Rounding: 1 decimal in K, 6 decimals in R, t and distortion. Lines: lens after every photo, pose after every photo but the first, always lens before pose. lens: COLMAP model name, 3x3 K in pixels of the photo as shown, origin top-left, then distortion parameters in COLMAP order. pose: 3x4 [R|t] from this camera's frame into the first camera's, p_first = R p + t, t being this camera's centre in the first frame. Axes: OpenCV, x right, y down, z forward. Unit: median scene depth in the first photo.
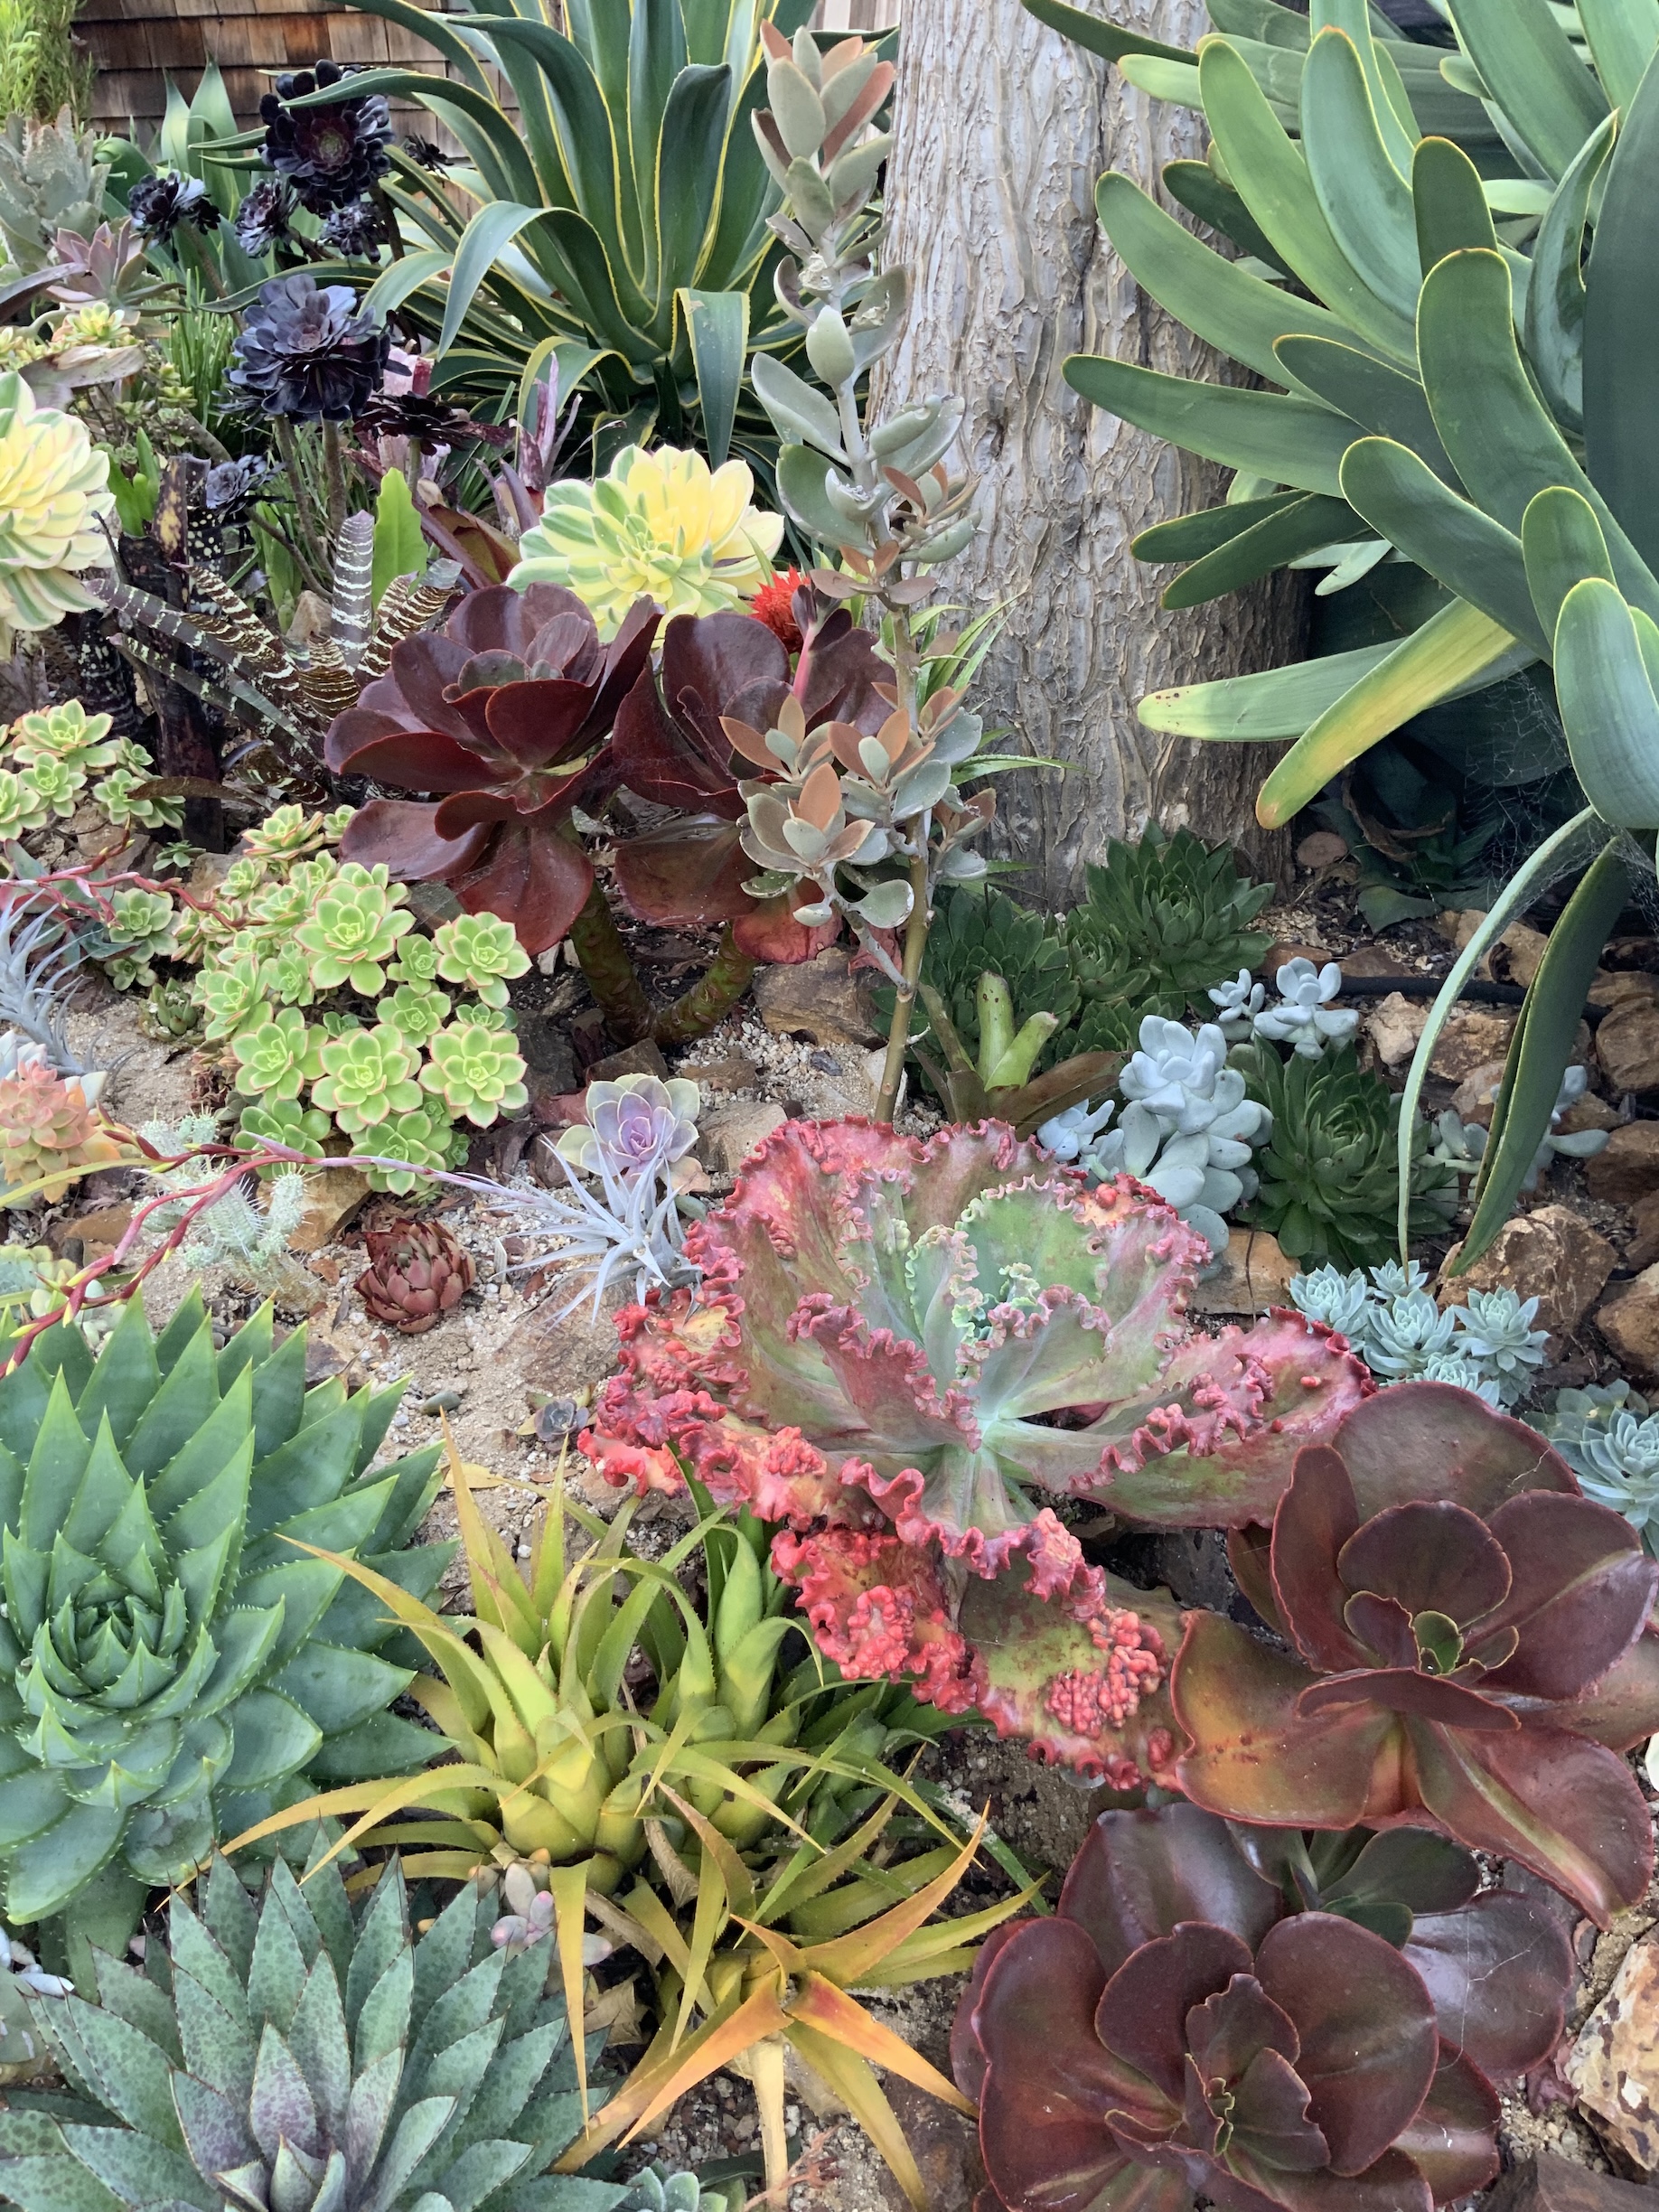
lens RADIAL K [[1745.3, 0, 825.5], [0, 1745.3, 1105.7], [0, 0, 1]] dist [0.009390, -0.039718]
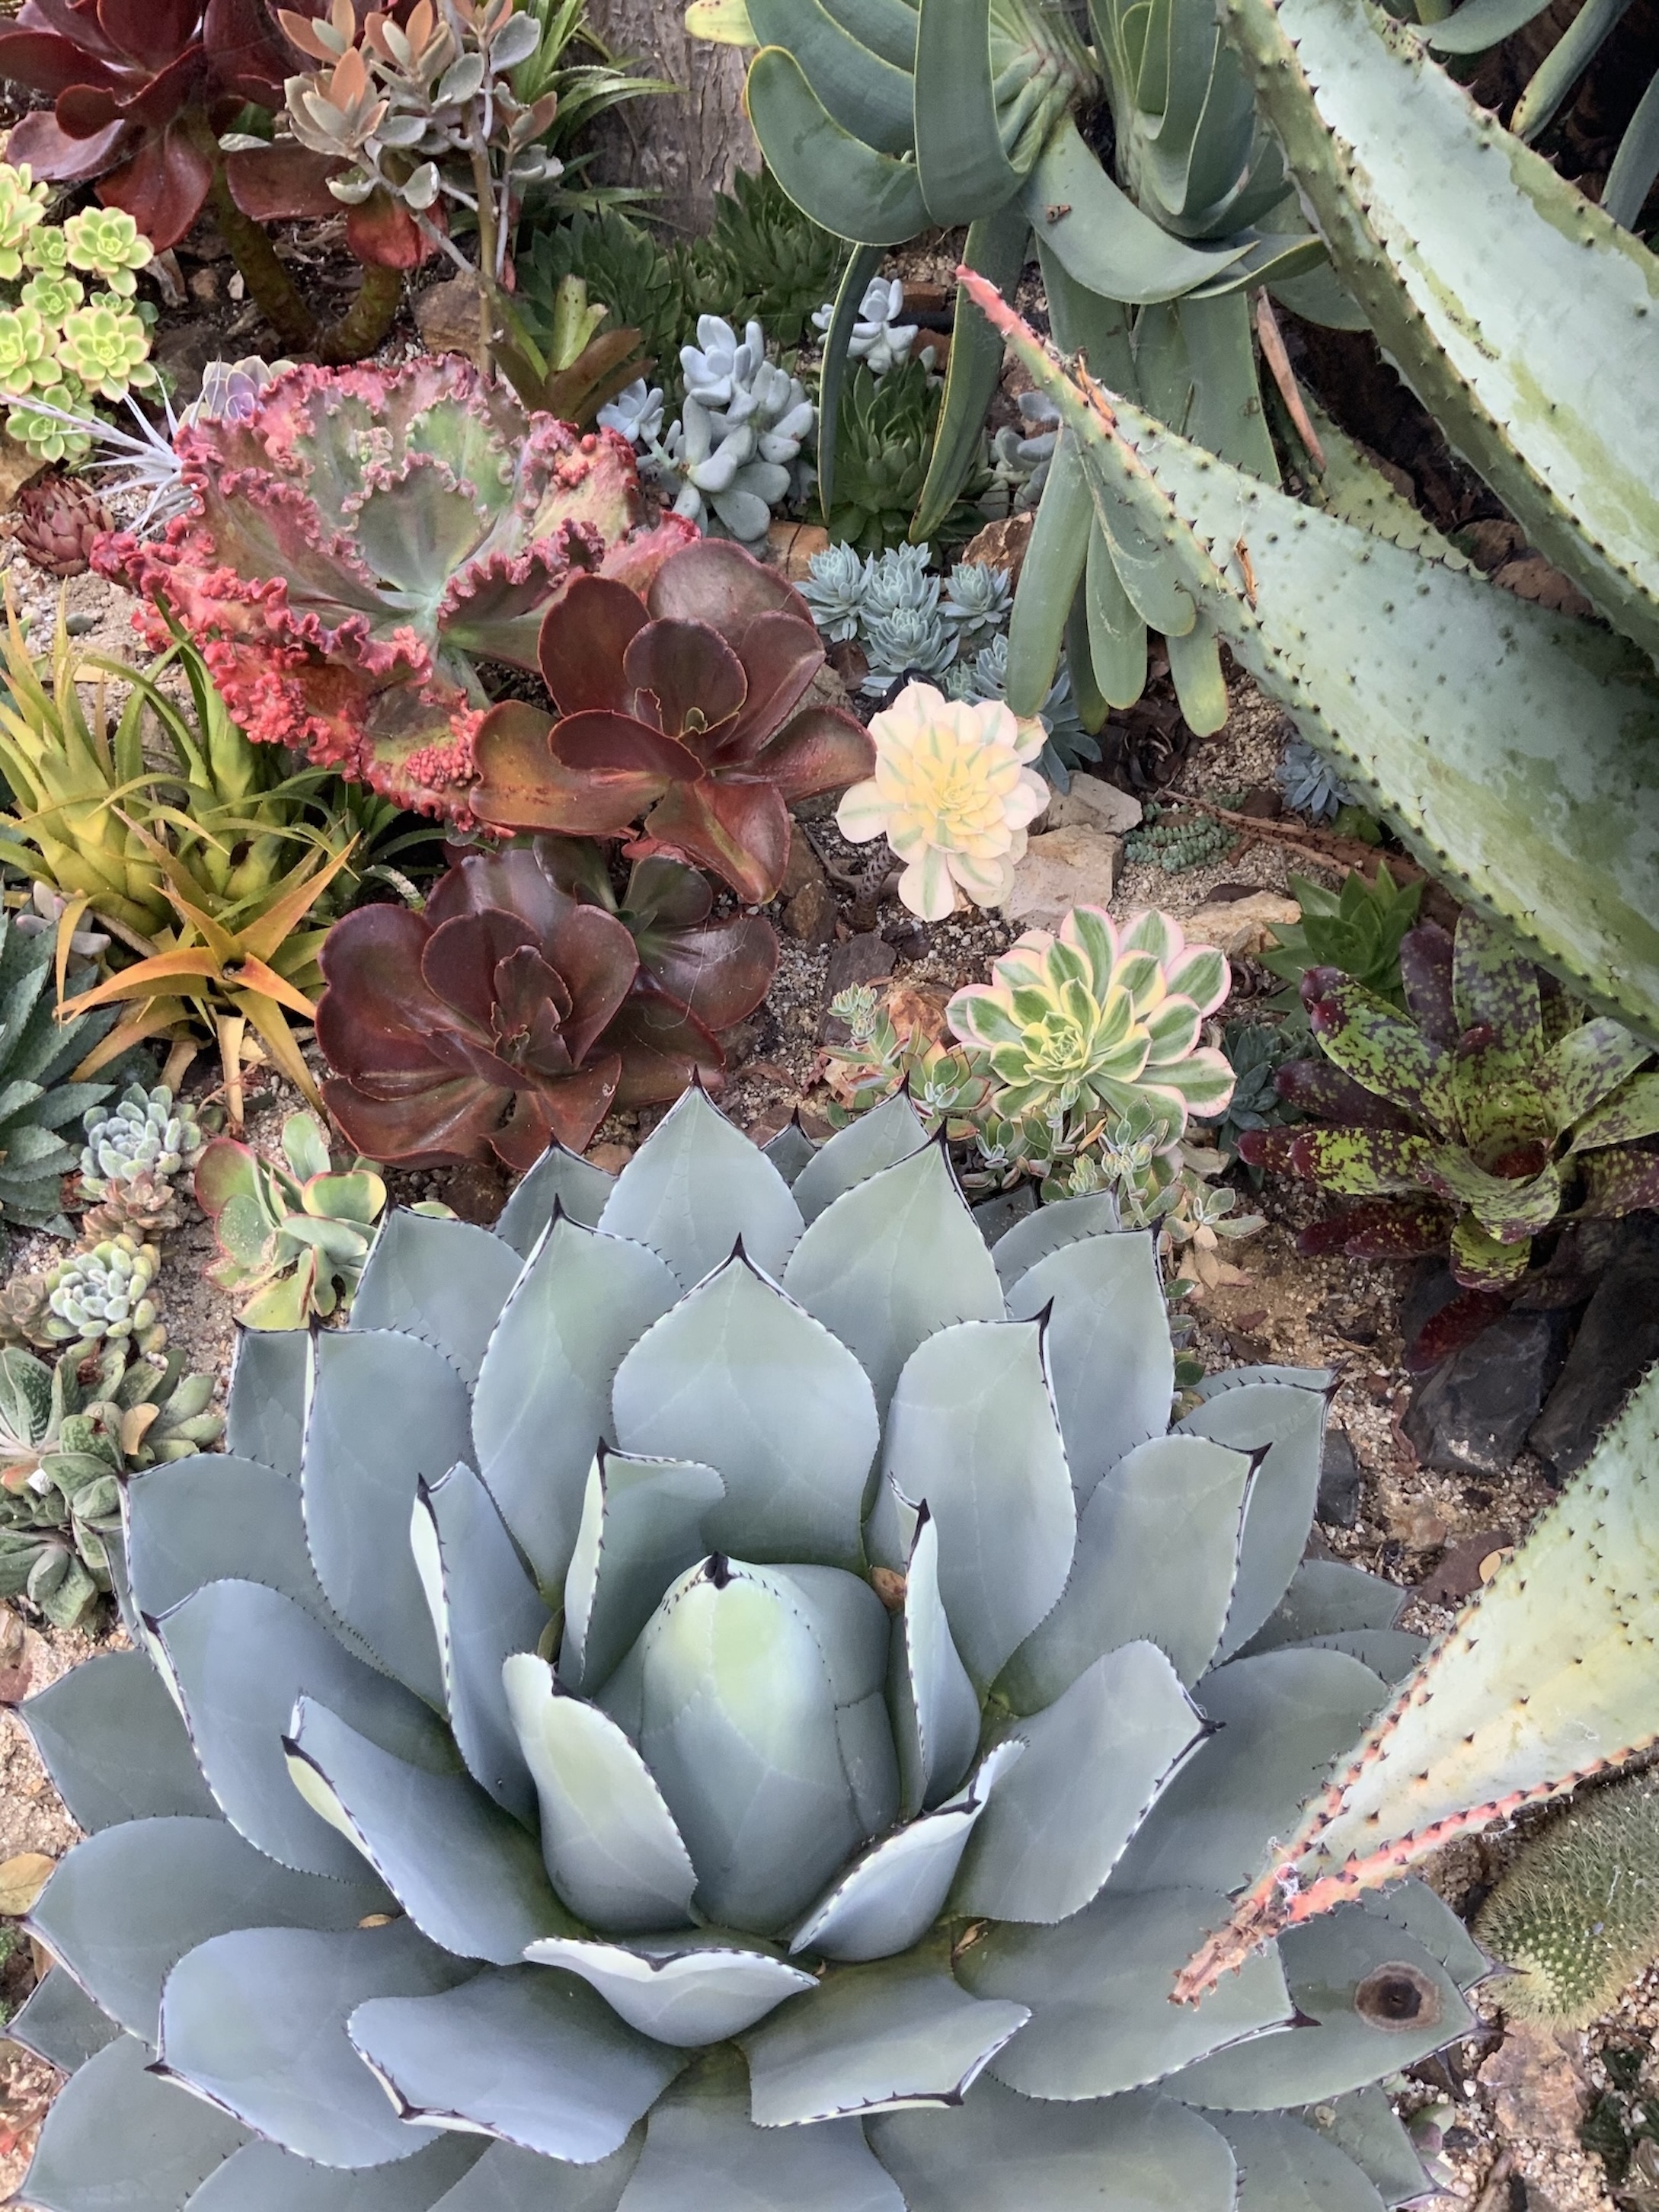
lens RADIAL K [[1745.3, 0, 836.5], [0, 1745.3, 1114.3], [0, 0, 1]] dist [0.009390, -0.039718]
pose [[0.999437, 0.024596, -0.022831, 0.330164], [-0.017524, 0.962697, 0.270015, 0.149807], [0.028621, -0.269463, 0.962585, -0.251769]]
